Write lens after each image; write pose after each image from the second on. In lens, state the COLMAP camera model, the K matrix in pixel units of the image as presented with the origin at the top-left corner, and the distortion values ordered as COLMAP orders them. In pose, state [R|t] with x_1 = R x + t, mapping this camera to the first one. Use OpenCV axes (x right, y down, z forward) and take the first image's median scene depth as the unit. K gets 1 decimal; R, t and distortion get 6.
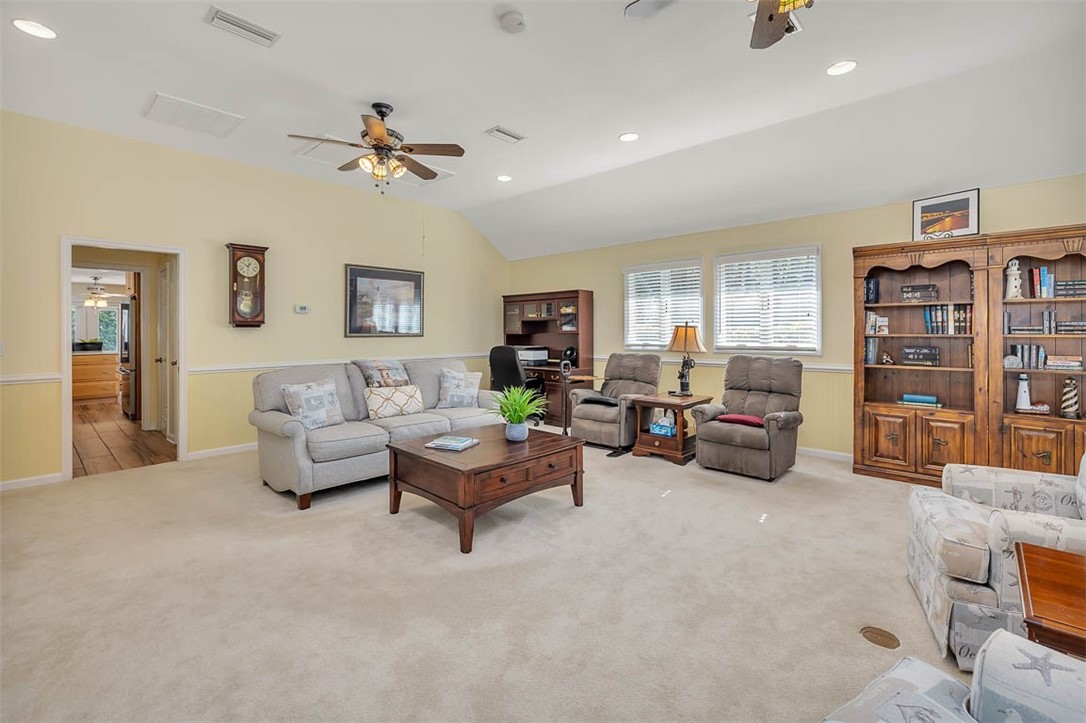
lens RADIAL K [[472.2, 0, 544.3], [0, 472.2, 330.4], [0, 0, 1]] dist [0.000123, -0.000036]
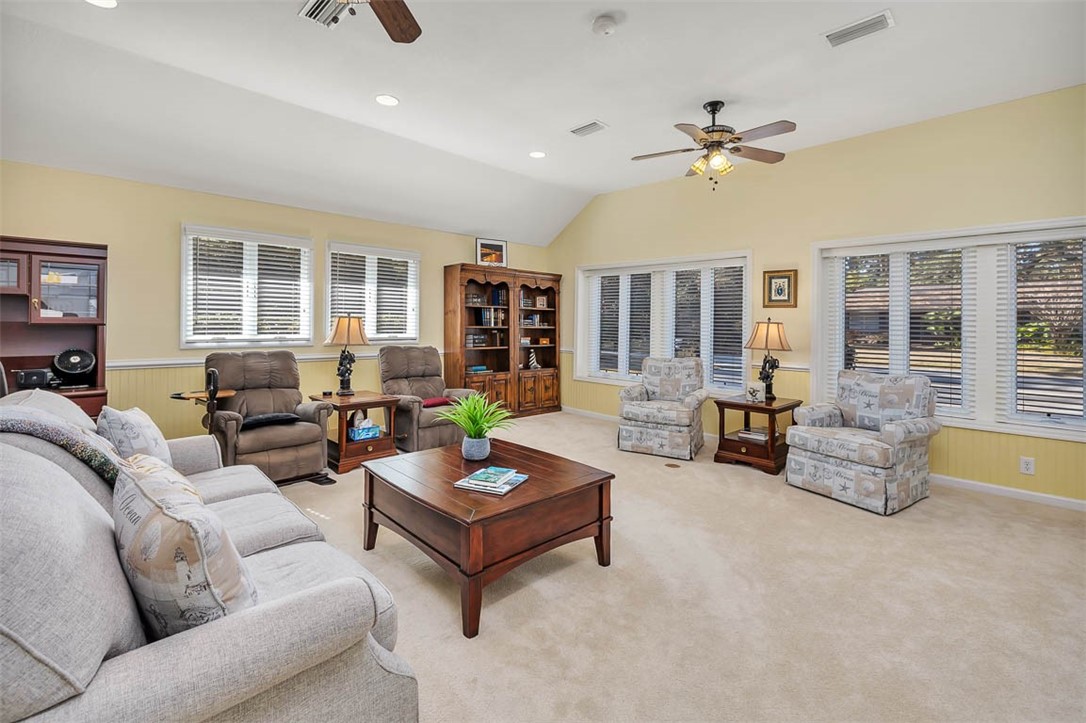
lens RADIAL K [[472.2, 0, 544.3], [0, 472.2, 330.4], [0, 0, 1]] dist [0.000123, -0.000036]
pose [[0.049118, -0.013131, 0.998707, -0.534370], [-0.020029, 0.999700, 0.014129, -0.003353], [-0.998592, -0.020697, 0.048840, 0.528371]]
